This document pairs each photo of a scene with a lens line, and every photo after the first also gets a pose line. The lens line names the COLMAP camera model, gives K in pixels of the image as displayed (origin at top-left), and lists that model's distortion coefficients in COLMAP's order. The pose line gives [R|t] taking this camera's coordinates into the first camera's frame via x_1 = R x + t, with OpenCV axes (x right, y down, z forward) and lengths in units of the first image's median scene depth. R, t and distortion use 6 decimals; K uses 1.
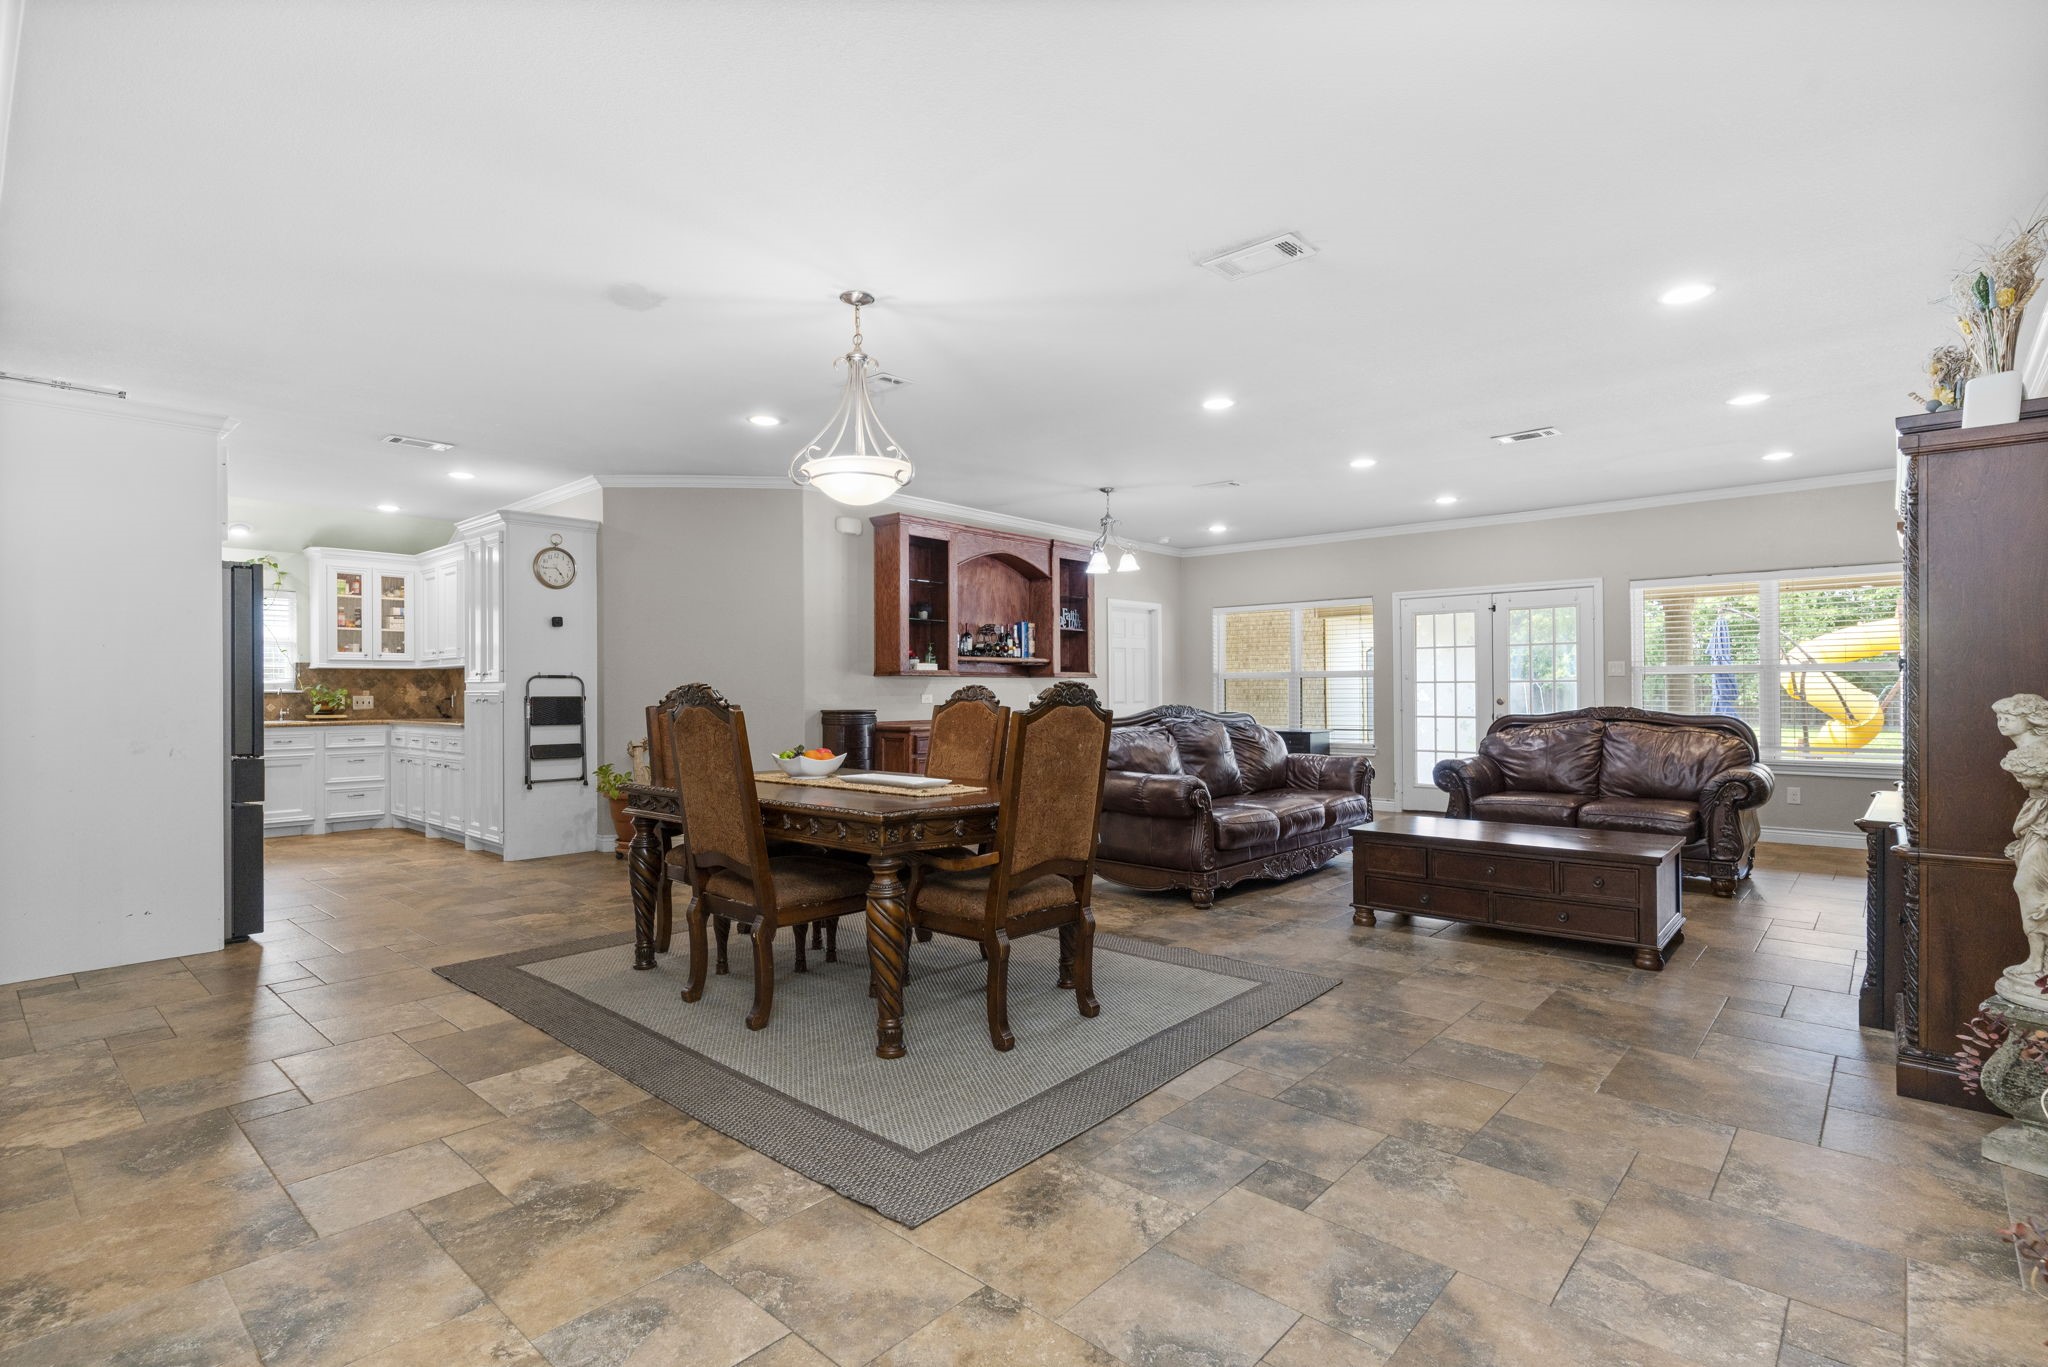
lens RADIAL K [[997.9, 0, 1041.1], [0, 997.9, 685.0], [0, 0, 1]] dist [-0.001514, 0.001717]
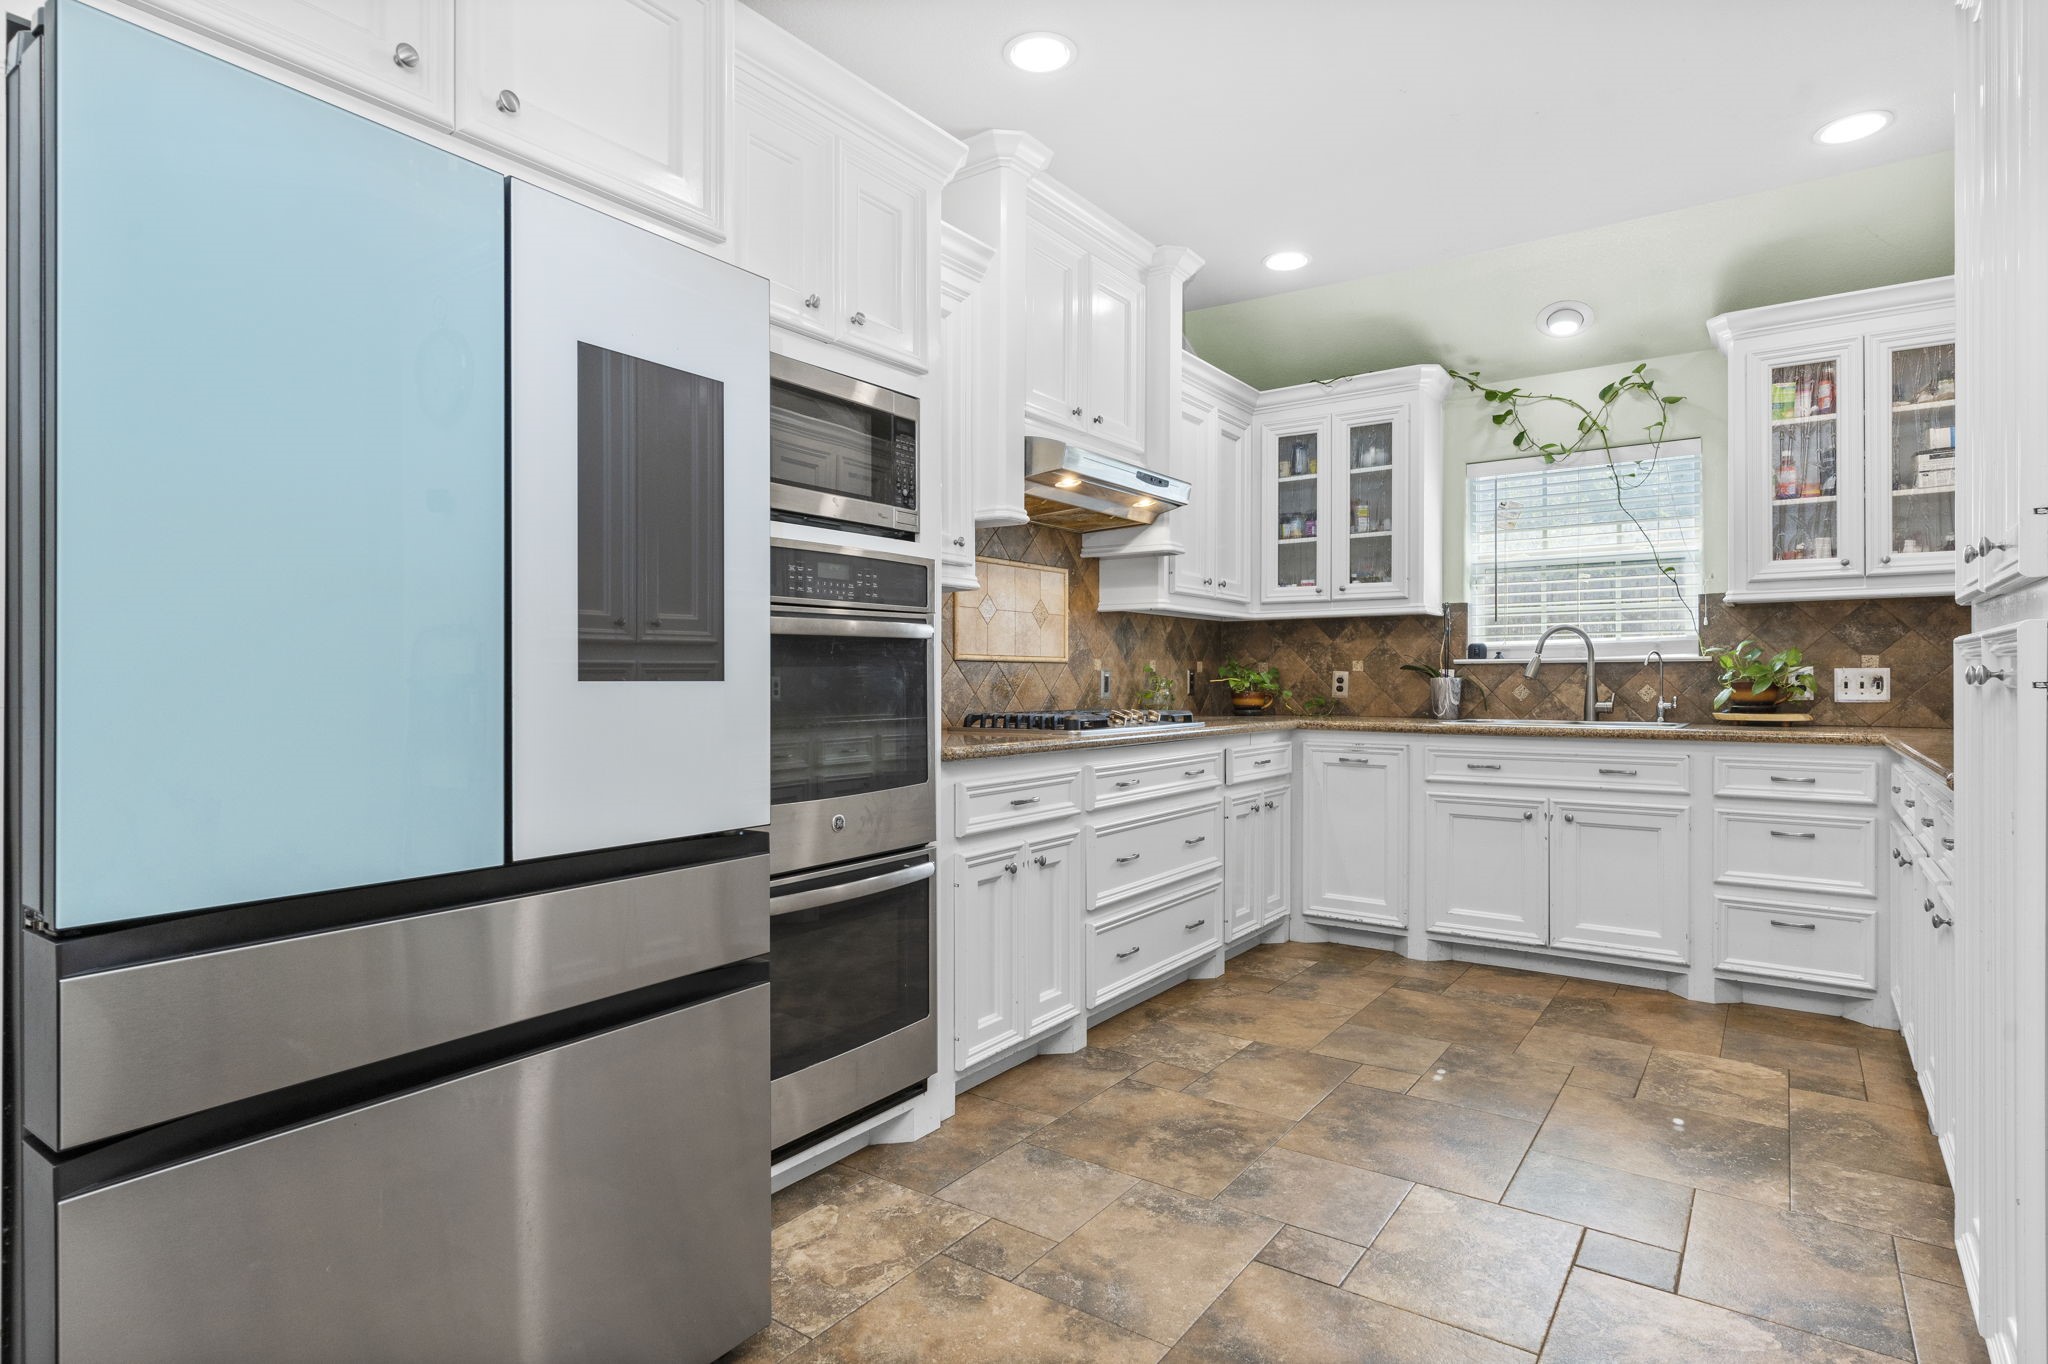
lens RADIAL K [[1070.2, 0, 1019.2], [0, 1070.2, 682.0], [0, 0, 1]] dist [0.000209, -0.001874]
pose [[0.116838, 0.009435, -0.993106, -0.305838], [0.007632, 0.999917, 0.010398, 0.009760], [0.993122, -0.008794, 0.116756, 0.643581]]
